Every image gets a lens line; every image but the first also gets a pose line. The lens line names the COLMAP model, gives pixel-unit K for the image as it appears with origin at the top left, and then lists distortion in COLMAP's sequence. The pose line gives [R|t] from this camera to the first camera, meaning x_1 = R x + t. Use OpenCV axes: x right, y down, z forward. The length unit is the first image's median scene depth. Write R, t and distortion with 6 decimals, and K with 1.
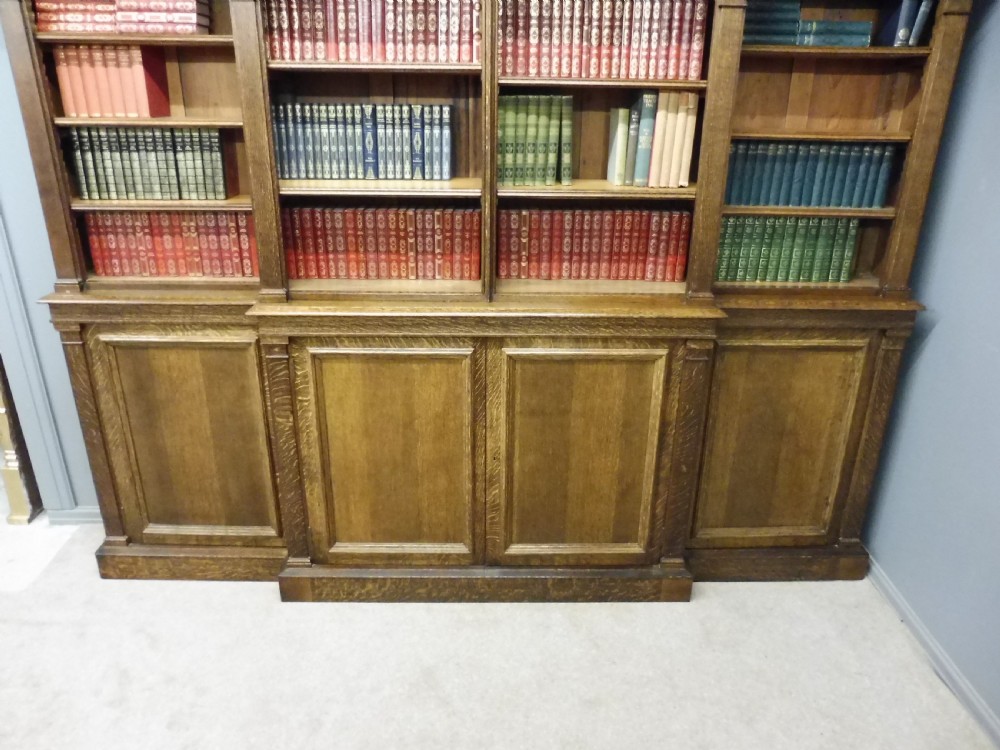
lens RADIAL K [[728.5, 0, 503.5], [0, 728.5, 379.7], [0, 0, 1]] dist [-0.042513, 0.007699]
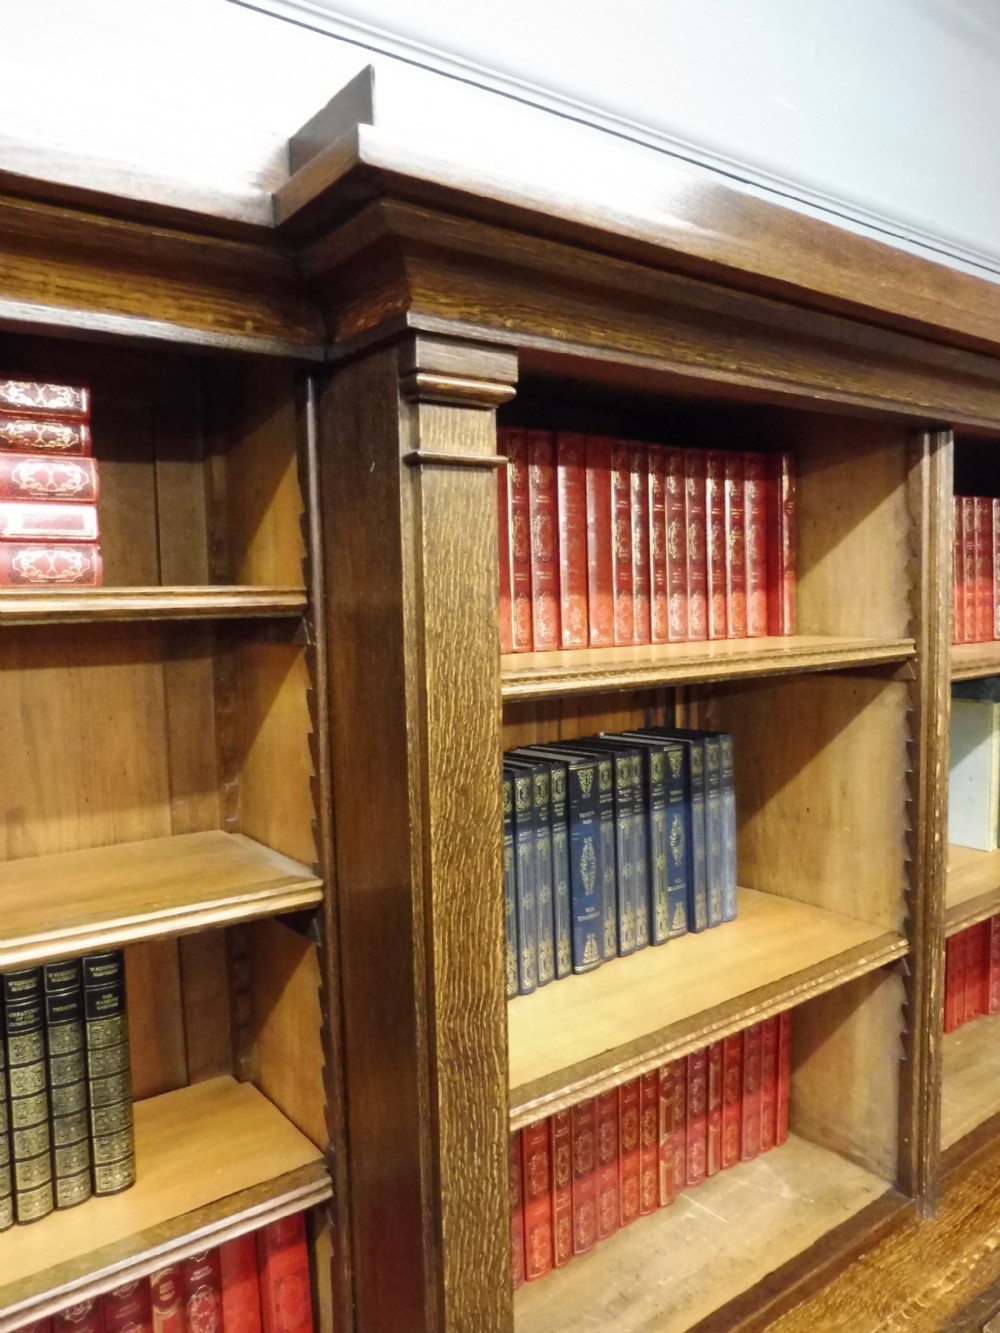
lens RADIAL K [[971.1, 0, 495.0], [0, 971.1, 666.6], [0, 0, 1]] dist [-0.042513, 0.007699]
pose [[0.813386, -0.076302, 0.576698, -0.455524], [0.246686, 0.943052, -0.223157, -0.310542], [-0.526829, 0.323776, 0.785888, 0.606603]]
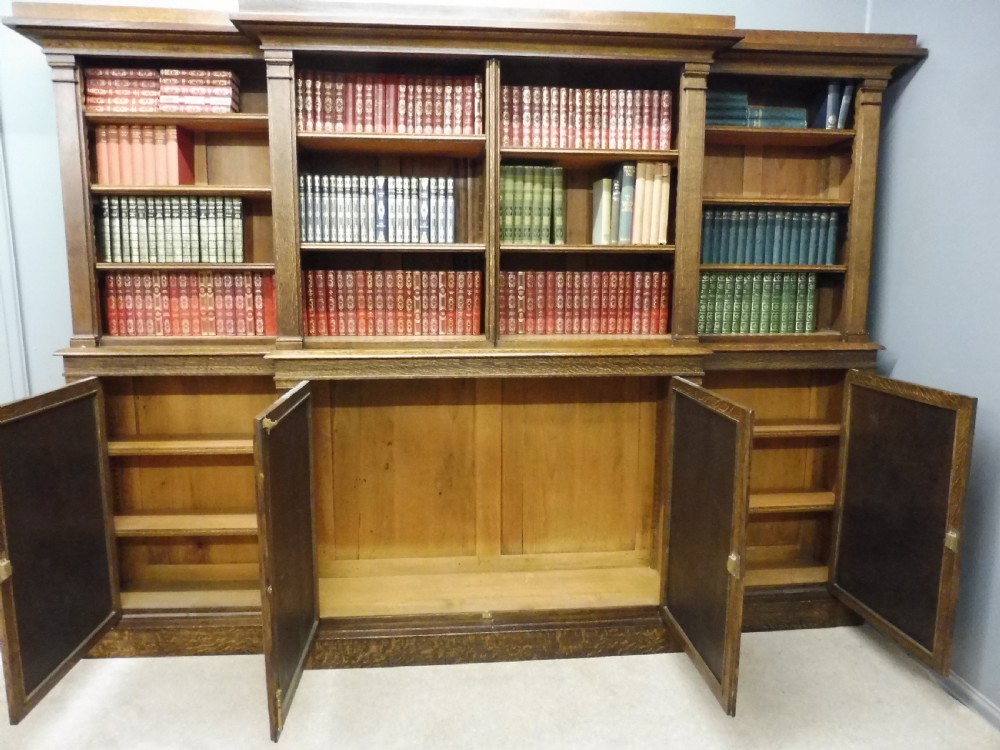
lens RADIAL K [[728.5, 0, 507.1], [0, 728.5, 377.1], [0, 0, 1]] dist [-0.042513, 0.007699]
pose [[0.996794, -0.021296, 0.077124, -0.080327], [0.038534, 0.972547, -0.229495, 0.175519], [-0.070120, 0.231731, 0.970249, -0.029573]]
